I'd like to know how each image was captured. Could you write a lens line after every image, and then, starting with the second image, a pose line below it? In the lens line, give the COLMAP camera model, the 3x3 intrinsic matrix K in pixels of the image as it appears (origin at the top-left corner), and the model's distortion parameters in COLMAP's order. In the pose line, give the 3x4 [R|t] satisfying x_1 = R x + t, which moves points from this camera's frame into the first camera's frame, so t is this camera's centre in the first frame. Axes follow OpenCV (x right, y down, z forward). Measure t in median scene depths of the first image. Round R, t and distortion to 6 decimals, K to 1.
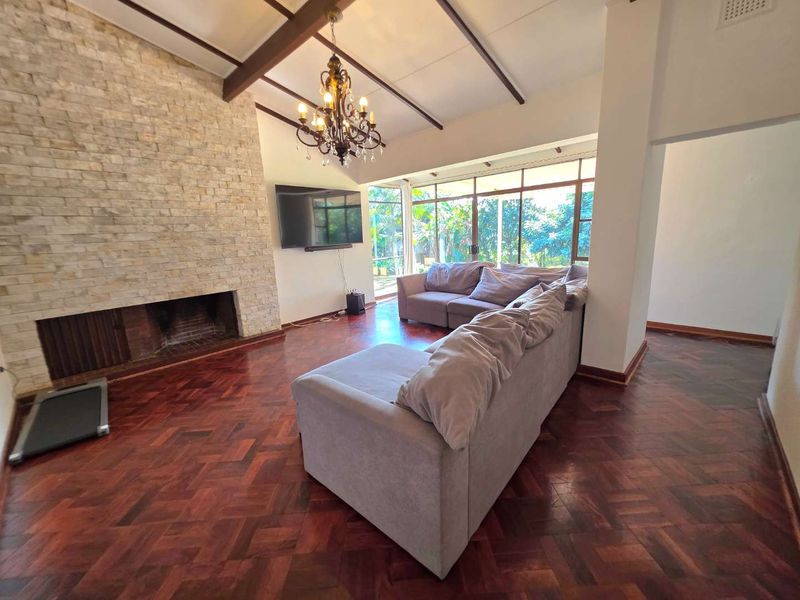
lens RADIAL K [[324.1, 0, 400.0], [0, 324.1, 300.0], [0, 0, 1]] dist [0.000723, 0.000296]
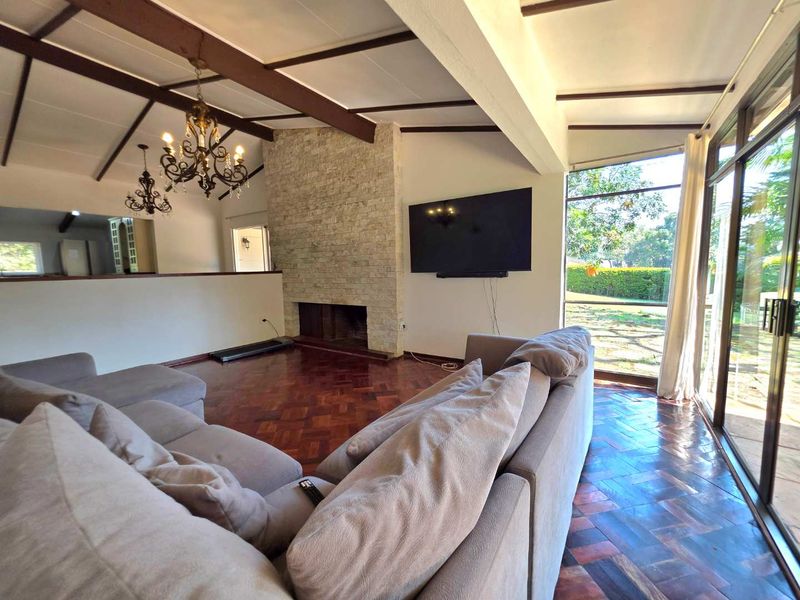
lens RADIAL K [[324.1, 0, 400.0], [0, 324.1, 300.0], [0, 0, 1]] dist [0.000723, 0.000296]
pose [[0.149875, 0.135542, -0.979370, 0.673122], [-0.180972, 0.977584, 0.107601, -0.210690], [0.972001, 0.161112, 0.171045, 0.987508]]
